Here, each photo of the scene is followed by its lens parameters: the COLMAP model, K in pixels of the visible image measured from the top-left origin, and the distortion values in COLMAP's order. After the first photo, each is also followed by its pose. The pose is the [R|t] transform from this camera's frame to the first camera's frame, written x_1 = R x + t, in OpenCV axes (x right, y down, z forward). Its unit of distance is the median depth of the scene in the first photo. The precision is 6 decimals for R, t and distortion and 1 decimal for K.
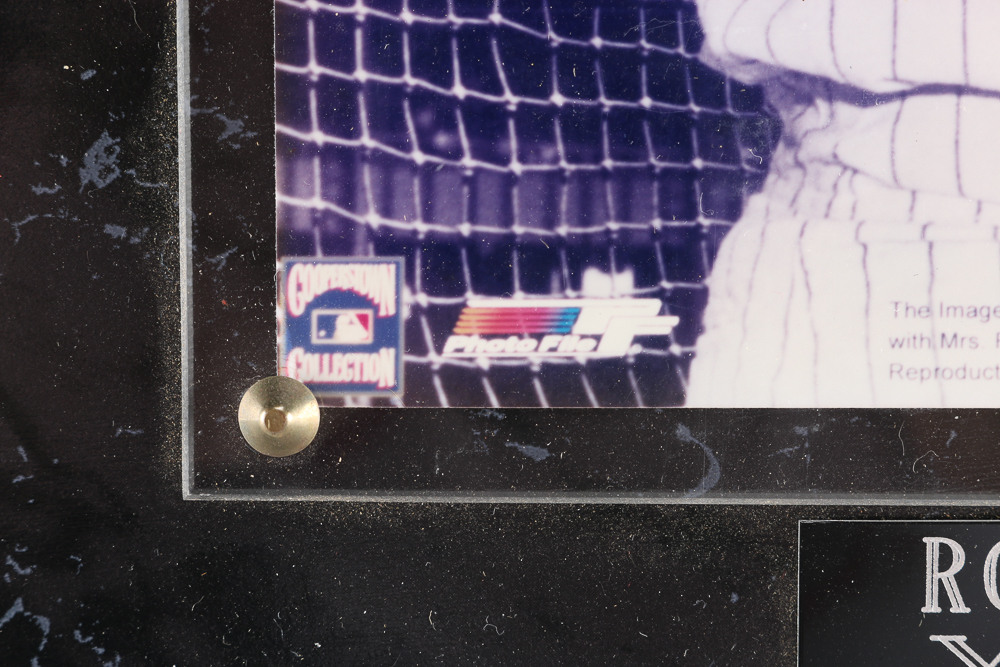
lens RADIAL K [[2336.9, 0, 499.6], [0, 2336.9, 334.7], [0, 0, 1]] dist [-0.005358, 0.000000]
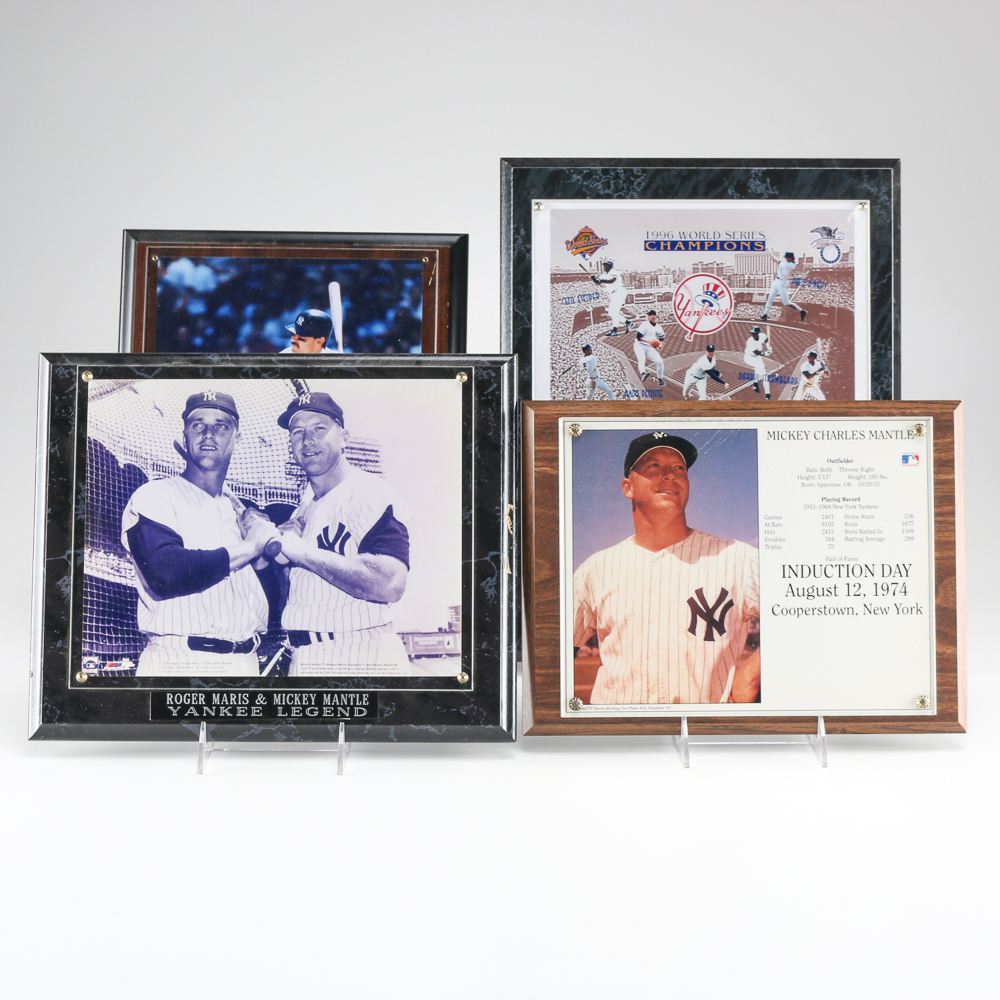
lens RADIAL K [[1913.7, 0, 497.5], [0, 1913.7, 500.4], [0, 0, 1]] dist [-0.053472, 0.000000]
pose [[0.999036, 0.005436, 0.043569, 0.981718], [0.003281, 0.980289, -0.197543, 0.700854], [-0.043784, 0.197495, 0.979326, -5.240541]]
